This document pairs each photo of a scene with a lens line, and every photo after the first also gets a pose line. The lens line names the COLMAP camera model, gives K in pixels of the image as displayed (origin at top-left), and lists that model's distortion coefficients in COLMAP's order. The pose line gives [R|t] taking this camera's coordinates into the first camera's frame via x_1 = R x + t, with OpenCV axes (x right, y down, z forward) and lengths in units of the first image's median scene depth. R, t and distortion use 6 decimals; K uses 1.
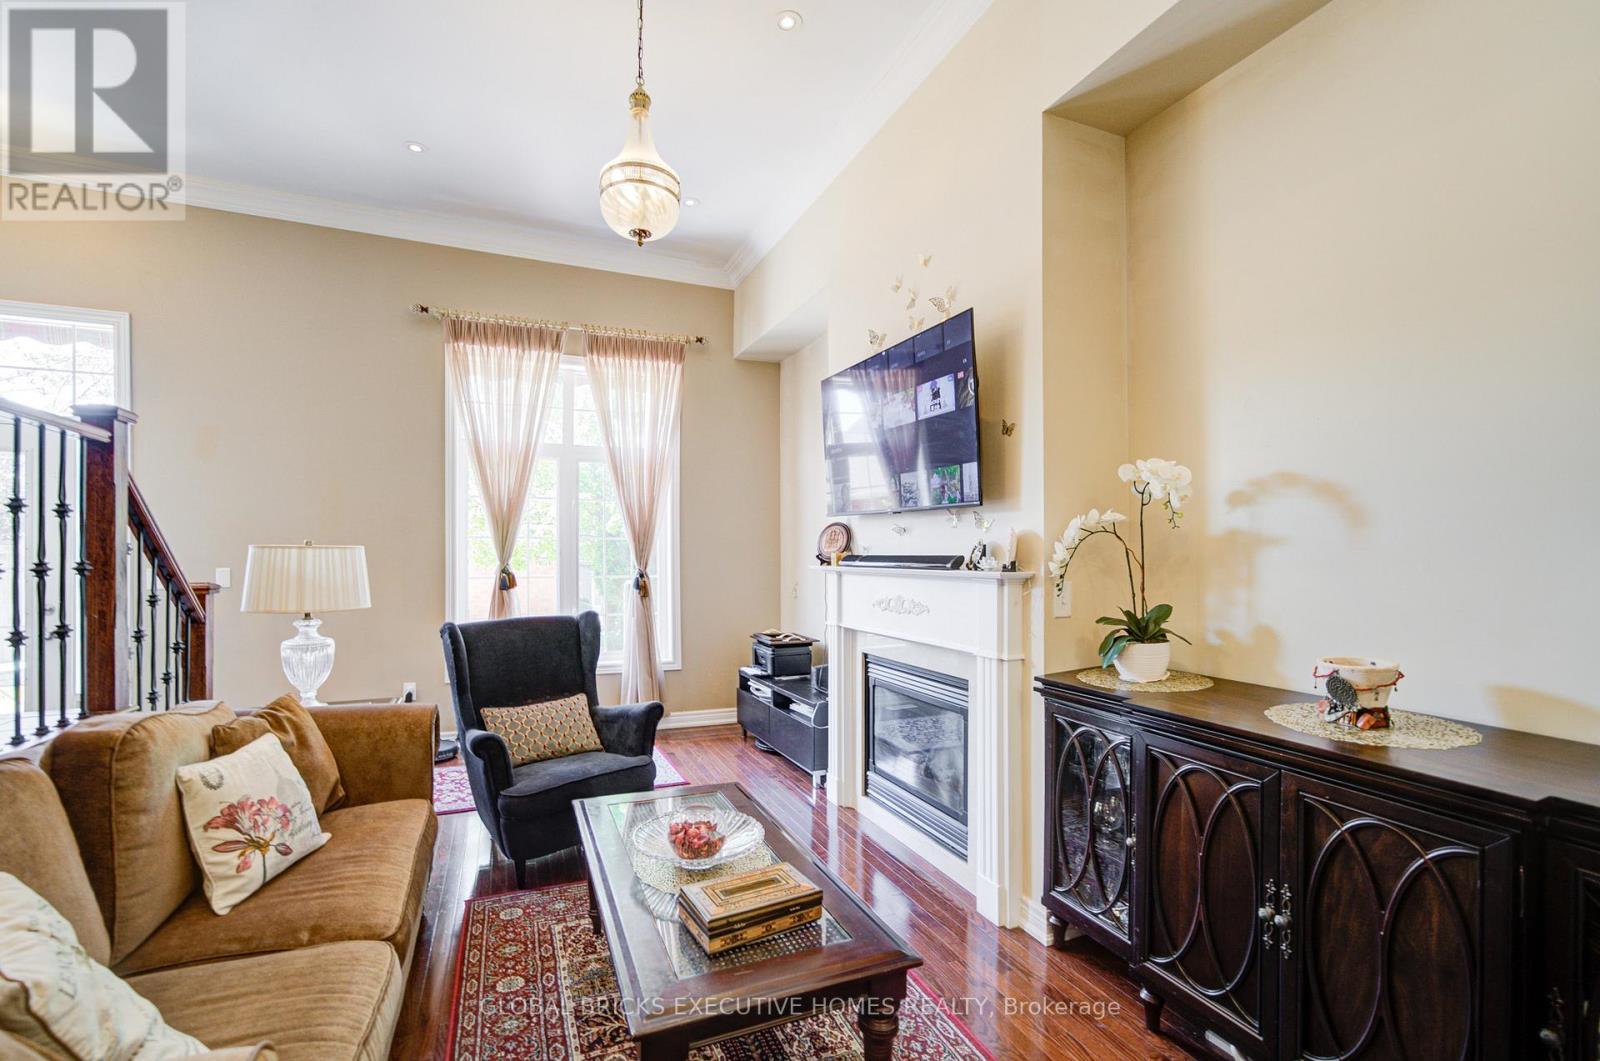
lens RADIAL K [[690.4, 0, 797.1], [0, 690.4, 569.3], [0, 0, 1]] dist [-0.001600, -0.000029]
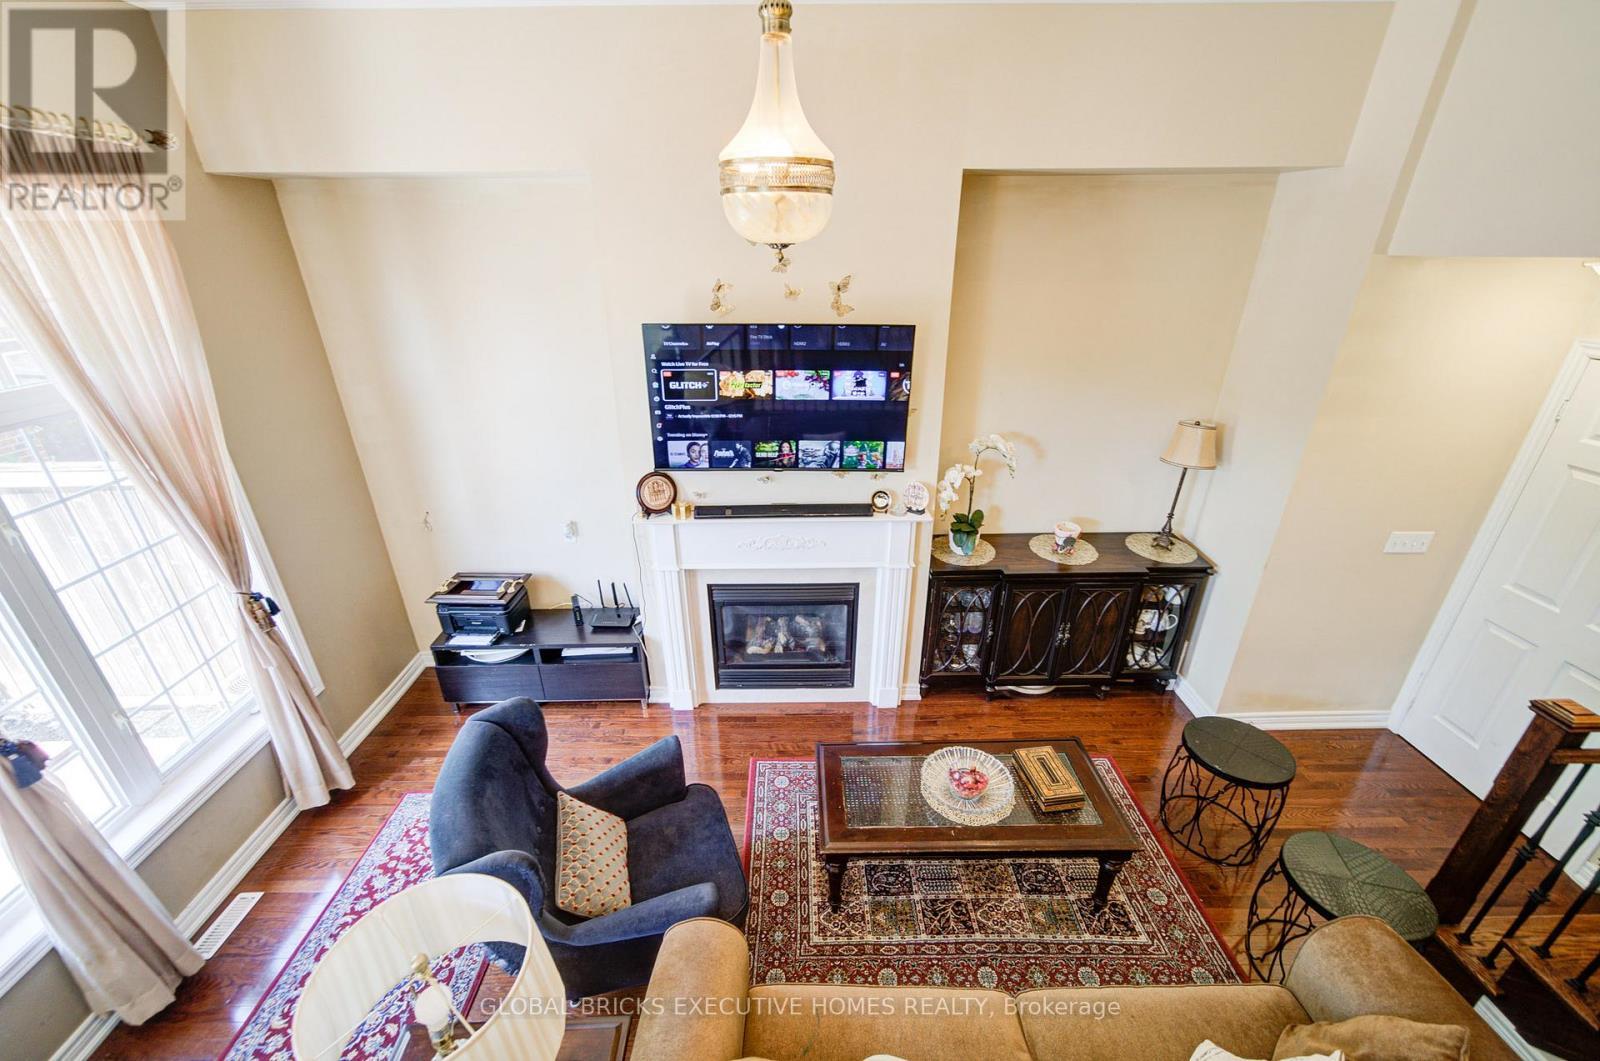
lens RADIAL K [[642.1, 0, 805.7], [0, 642.1, 557.4], [0, 0, 1]] dist [0.013013, 0.000164]
pose [[0.357023, -0.401632, 0.843342, -0.933753], [0.018764, 0.905745, 0.423407, -0.471119], [-0.933907, -0.135342, 0.330908, 0.701260]]
